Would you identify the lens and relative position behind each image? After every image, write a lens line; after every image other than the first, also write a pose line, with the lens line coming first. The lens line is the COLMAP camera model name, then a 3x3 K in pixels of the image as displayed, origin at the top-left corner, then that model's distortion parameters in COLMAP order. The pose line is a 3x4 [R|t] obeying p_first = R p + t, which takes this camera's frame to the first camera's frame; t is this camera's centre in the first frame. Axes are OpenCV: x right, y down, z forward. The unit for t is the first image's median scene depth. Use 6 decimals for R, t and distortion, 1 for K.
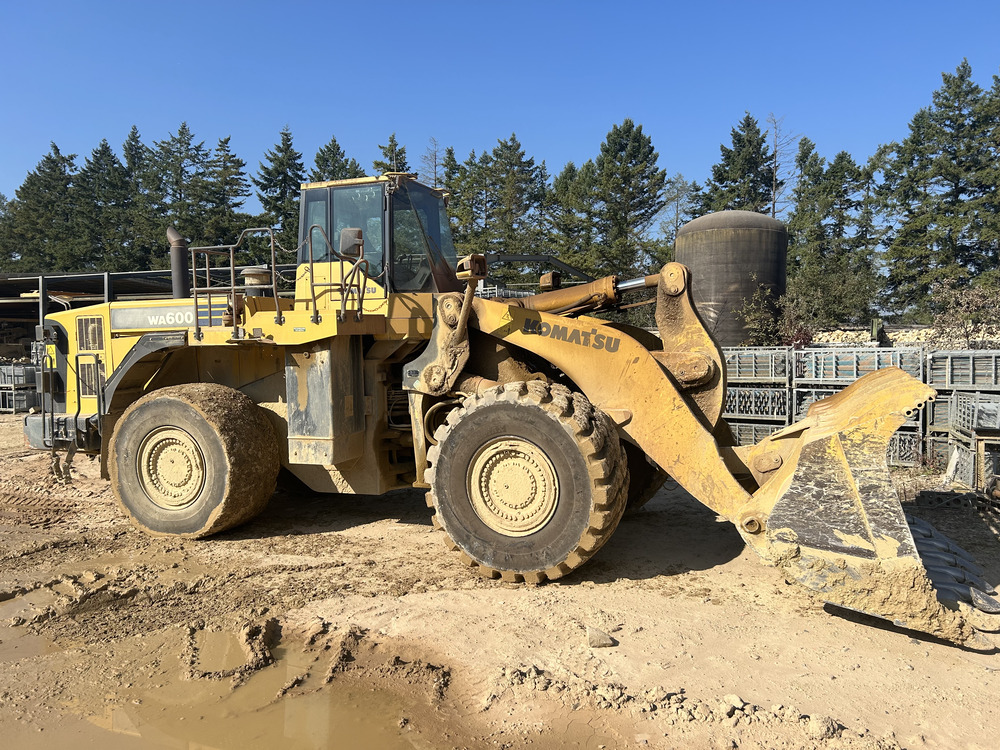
lens RADIAL K [[768.4, 0, 500.0], [0, 768.4, 375.0], [0, 0, 1]] dist [0.091151, -0.069906]
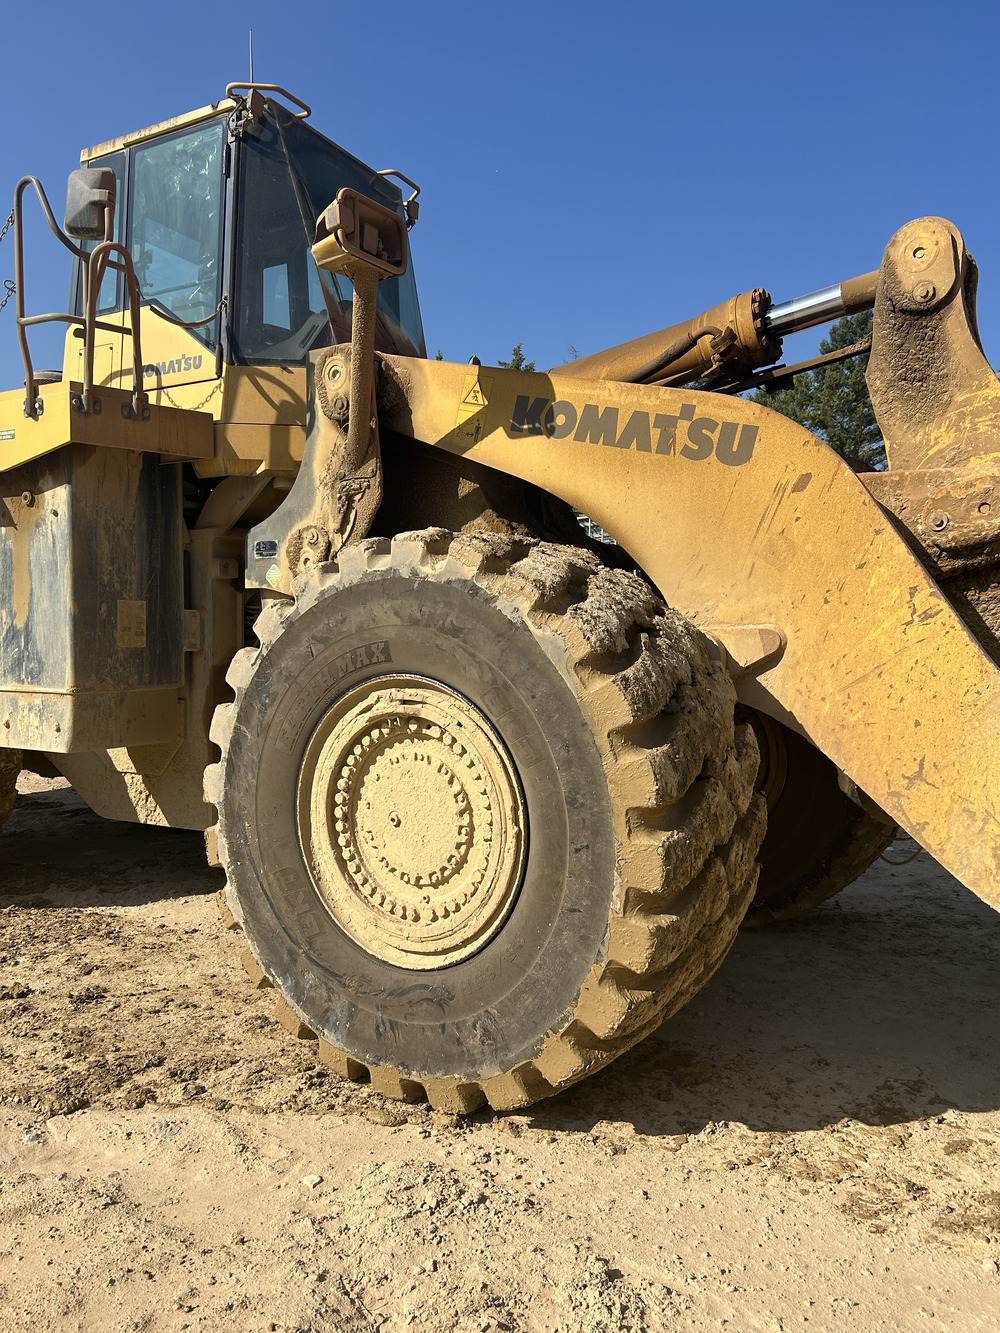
lens RADIAL K [[1002.7, 0, 497.5], [0, 1002.7, 679.5], [0, 0, 1]] dist [0.019658, 0.001755]
pose [[0.982506, 0.032771, -0.183327, 0.136913], [-0.036308, 0.999213, -0.015968, 0.087482], [0.182660, 0.022345, 0.982922, 0.567952]]
